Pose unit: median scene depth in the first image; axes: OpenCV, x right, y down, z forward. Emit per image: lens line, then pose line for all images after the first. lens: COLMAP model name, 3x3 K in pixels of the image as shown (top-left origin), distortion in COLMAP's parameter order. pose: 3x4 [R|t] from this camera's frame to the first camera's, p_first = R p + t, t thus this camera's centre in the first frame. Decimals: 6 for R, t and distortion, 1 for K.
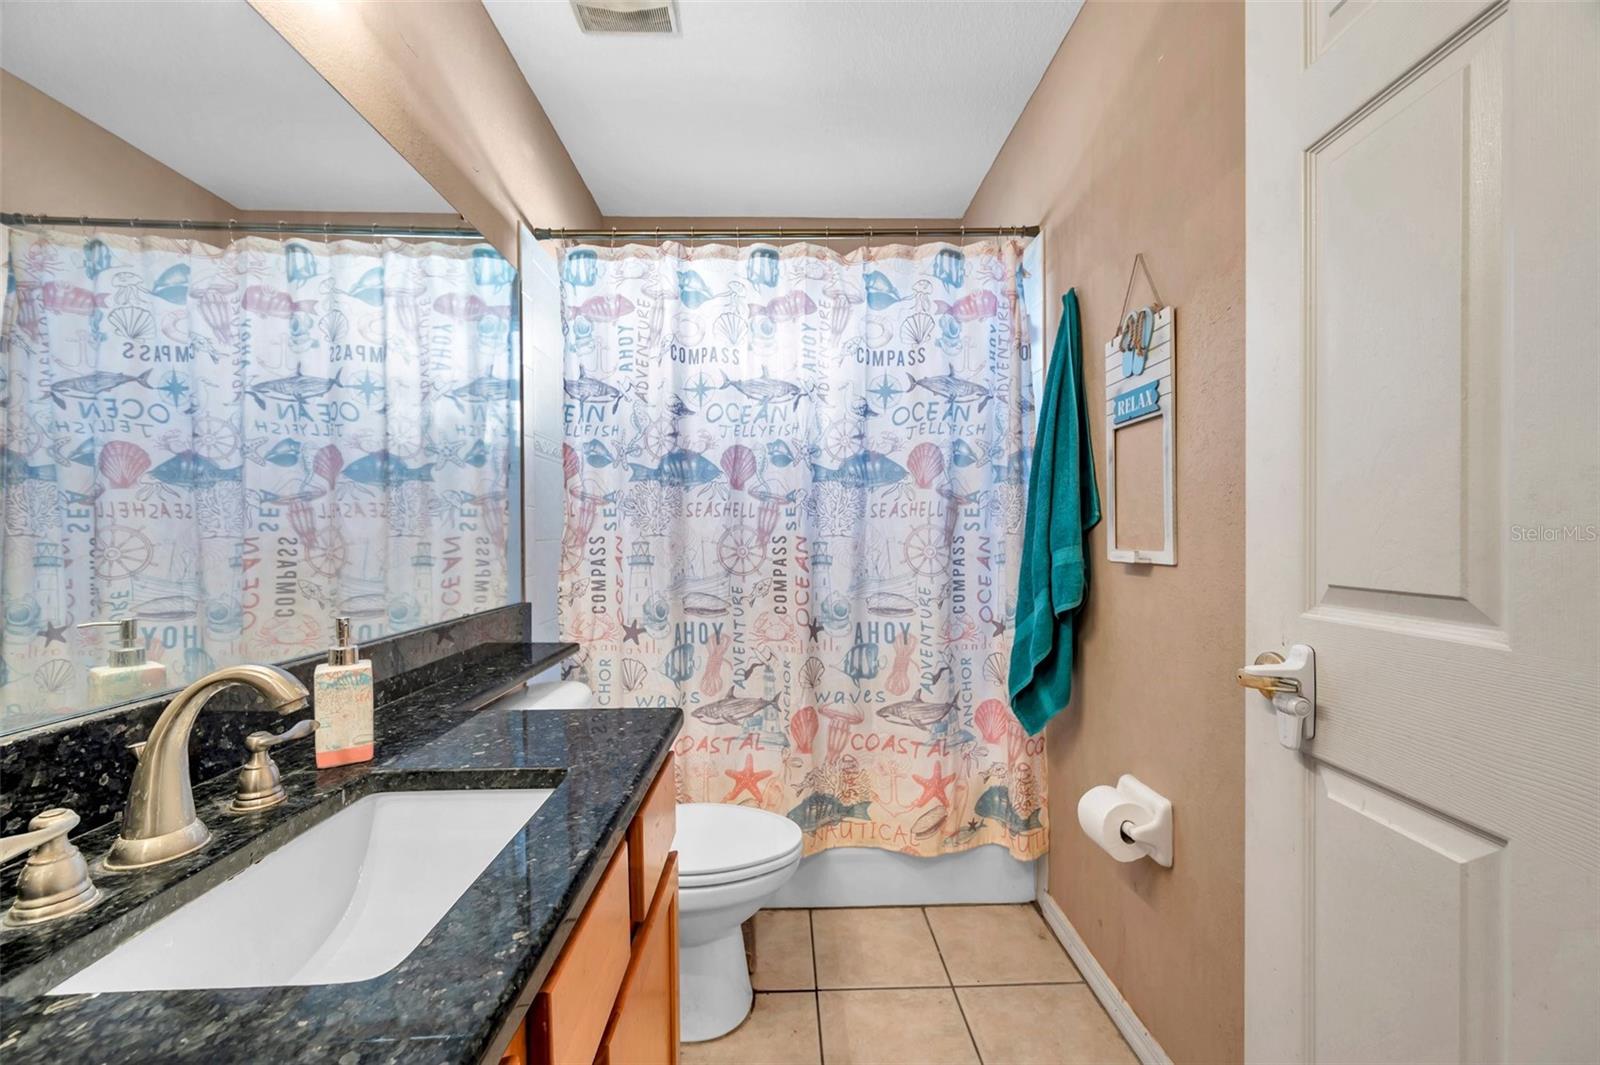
lens RADIAL K [[631.9, 0, 802.9], [0, 631.9, 531.7], [0, 0, 1]] dist [-0.001027, -0.000061]
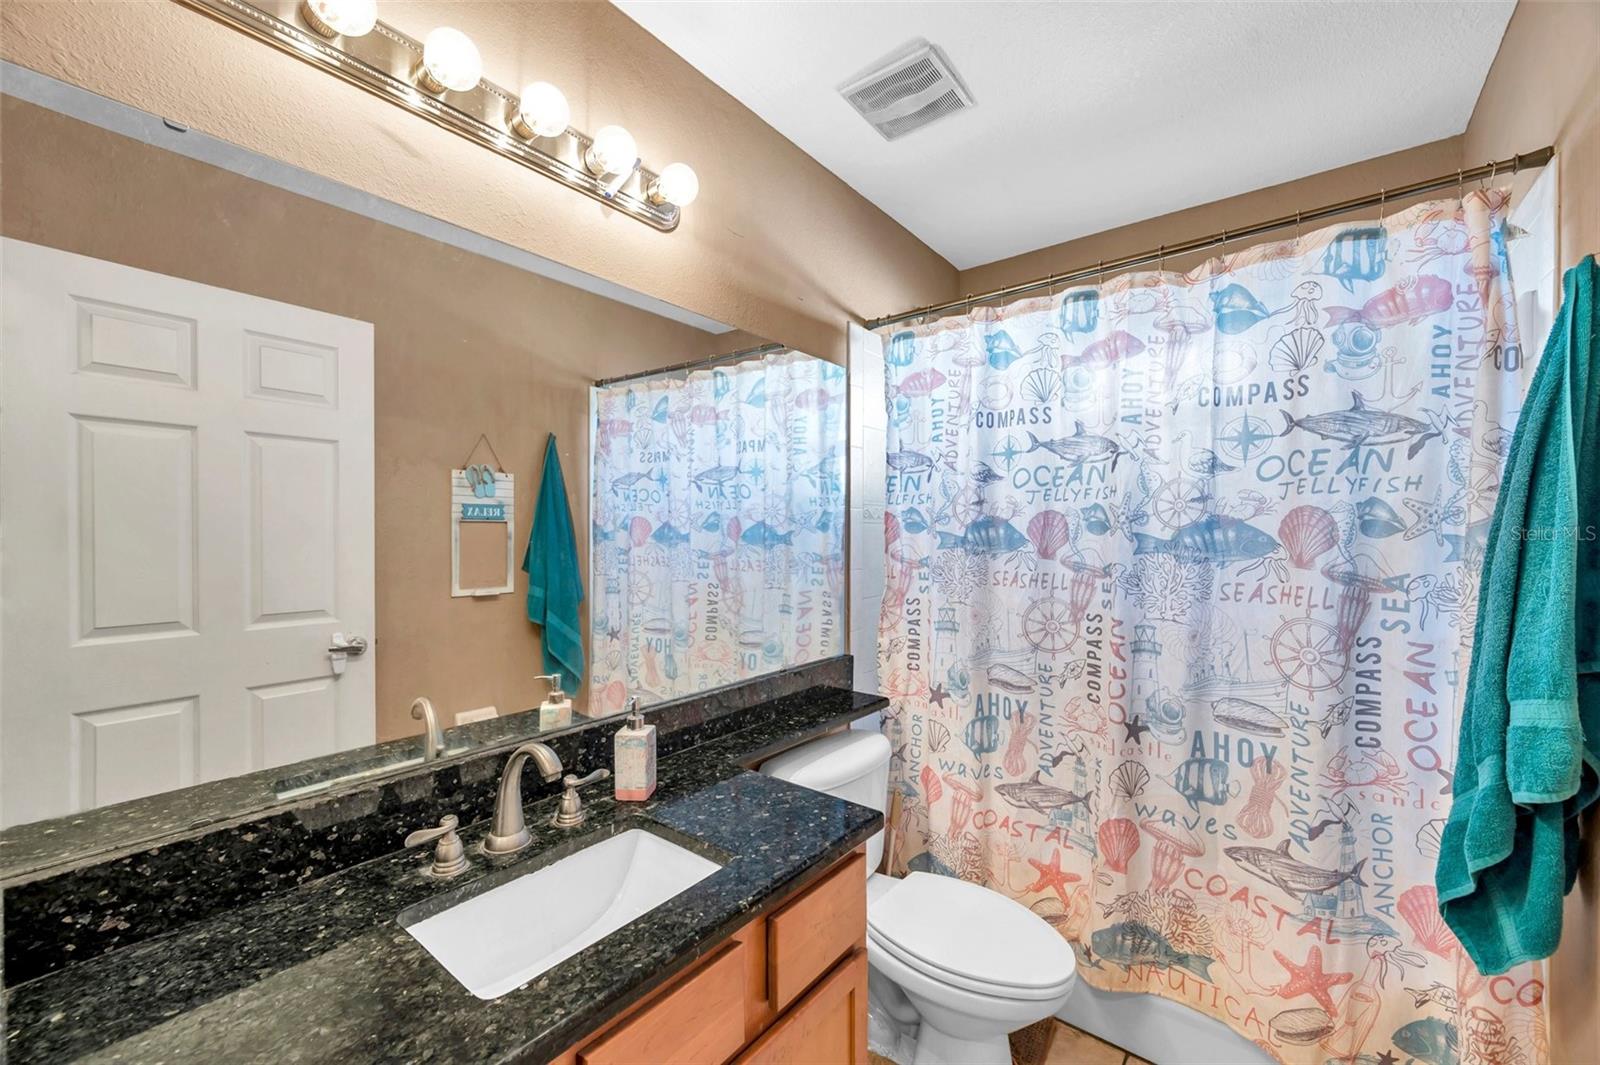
lens RADIAL K [[631.9, 0, 804.5], [0, 631.9, 529.1], [0, 0, 1]] dist [-0.001027, -0.000061]
pose [[0.764762, 0.008423, -0.644258, 0.225404], [-0.005243, 0.999963, 0.006850, -0.117862], [0.644292, -0.001861, 0.764778, 0.066551]]
